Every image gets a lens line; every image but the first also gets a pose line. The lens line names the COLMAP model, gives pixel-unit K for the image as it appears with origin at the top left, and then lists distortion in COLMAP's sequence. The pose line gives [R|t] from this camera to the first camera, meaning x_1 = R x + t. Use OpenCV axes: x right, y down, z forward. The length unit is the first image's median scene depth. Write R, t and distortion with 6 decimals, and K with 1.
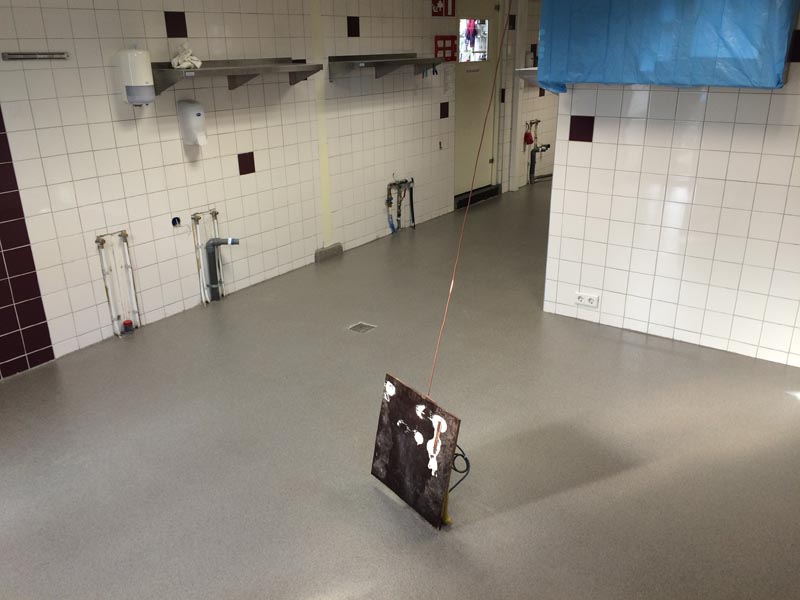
lens RADIAL K [[684.4, 0, 394.1], [0, 684.4, 298.6], [0, 0, 1]] dist [0.099917, -0.131820]
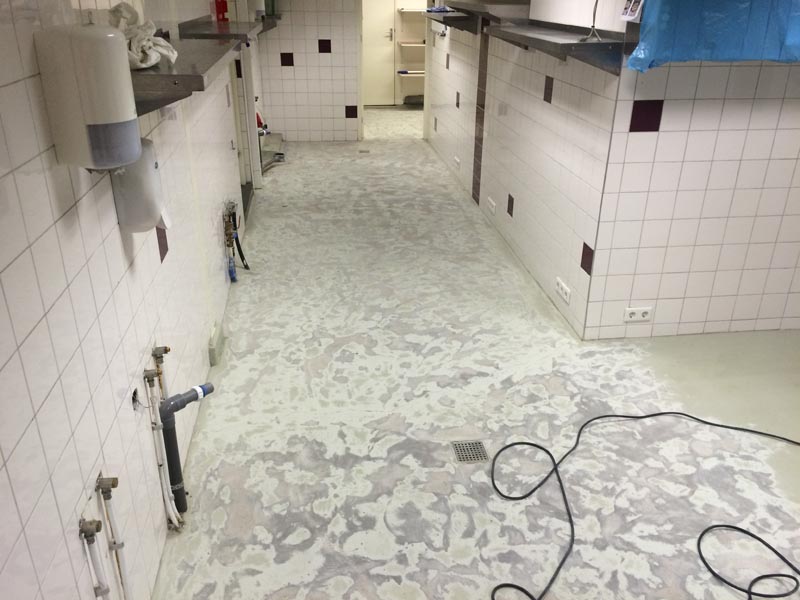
lens RADIAL K [[683.2, 0, 399.6], [0, 683.2, 295.7], [0, 0, 1]] dist [0.092185, -0.121327]
pose [[0.729051, -0.262789, 0.632002, -0.367740], [0.226618, 0.963956, 0.139400, -0.162444], [-0.645856, 0.041593, 0.762326, 0.426517]]
